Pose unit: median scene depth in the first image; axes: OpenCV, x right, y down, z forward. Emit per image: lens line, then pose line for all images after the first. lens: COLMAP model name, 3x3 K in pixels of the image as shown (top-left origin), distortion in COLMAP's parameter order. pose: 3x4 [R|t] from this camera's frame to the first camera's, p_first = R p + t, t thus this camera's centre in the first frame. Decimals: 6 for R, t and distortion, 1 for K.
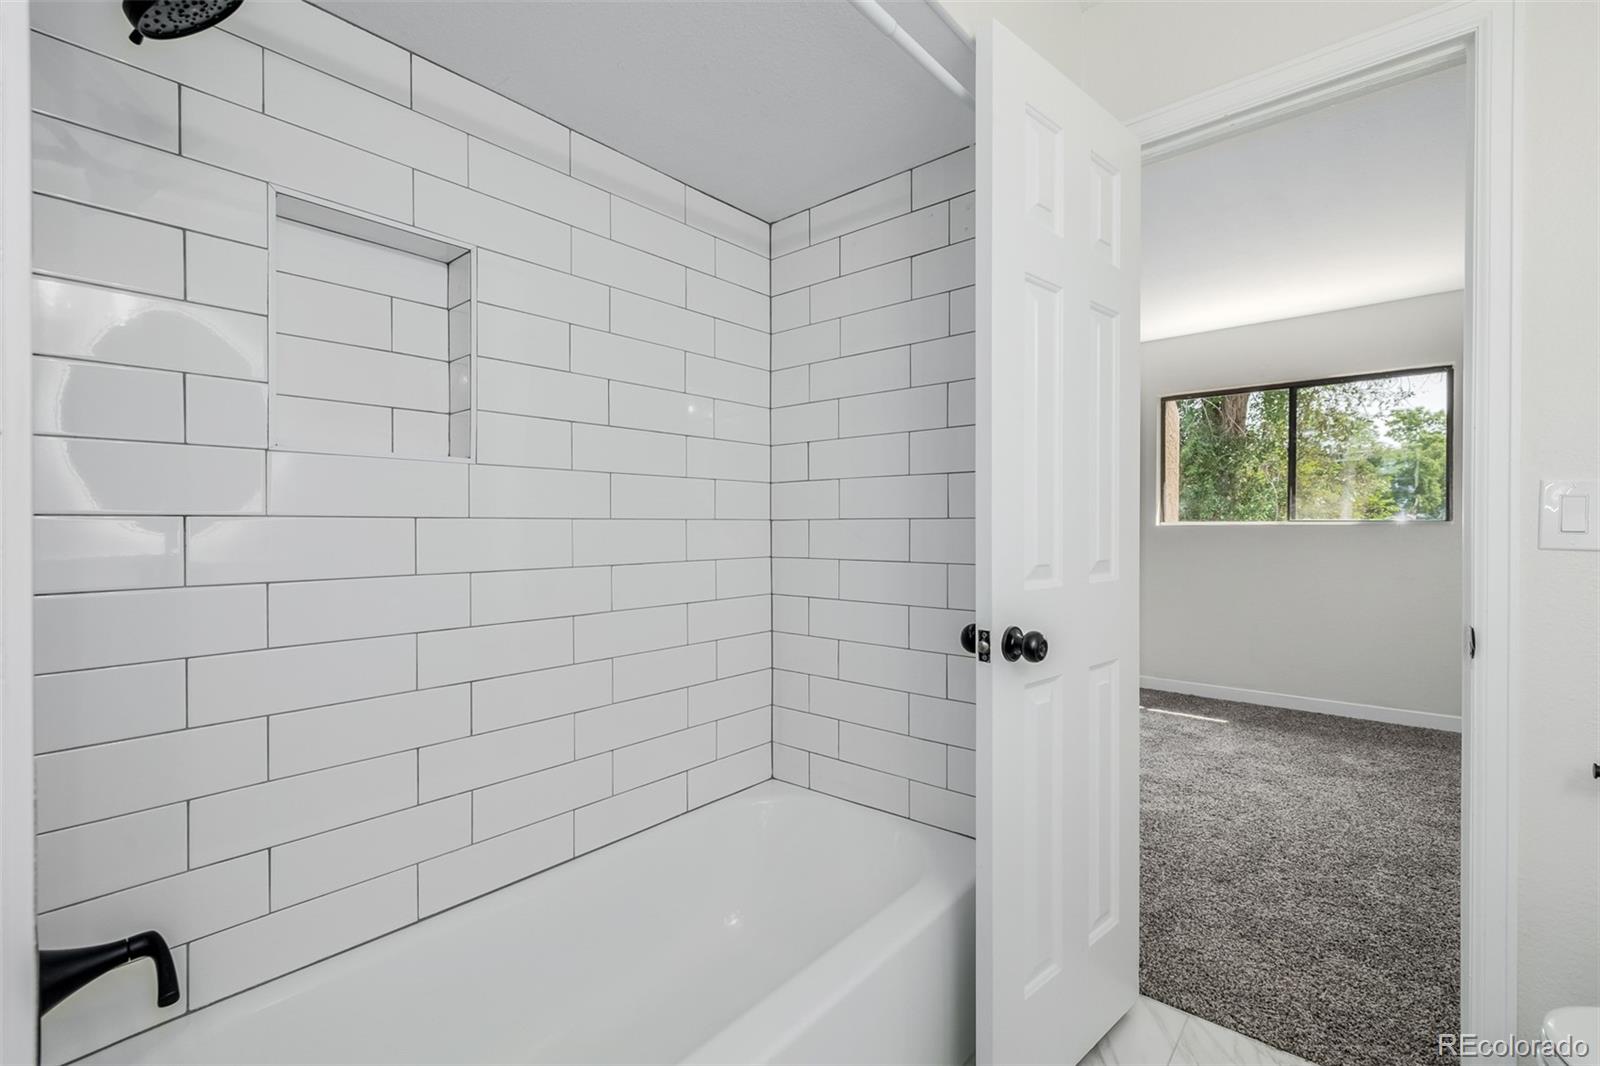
lens RADIAL K [[676.4, 0, 822.8], [0, 676.4, 522.6], [0, 0, 1]] dist [0.001460, 0.000453]
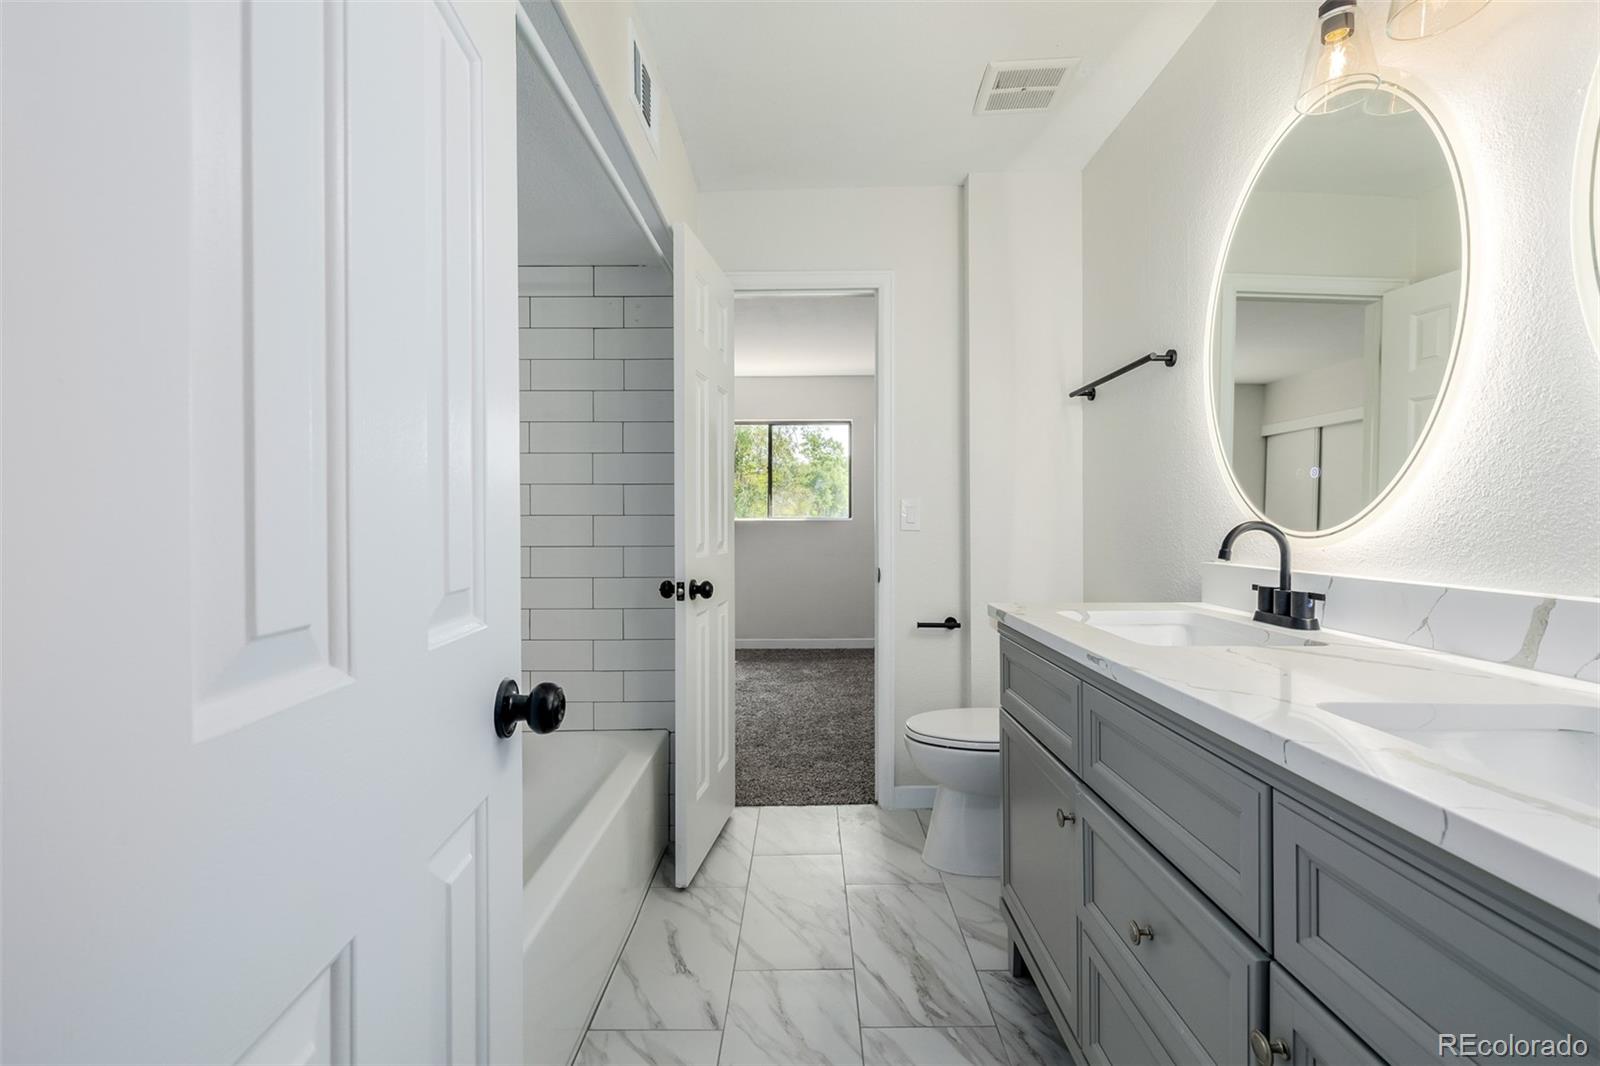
lens RADIAL K [[676.4, 0, 800.4], [0, 676.4, 525.0], [0, 0, 1]] dist [0.001460, 0.000453]
pose [[0.767200, -0.009382, 0.641339, -0.372332], [0.005479, 0.999952, 0.008074, 0.002889], [-0.641384, -0.002681, 0.767215, -0.294768]]
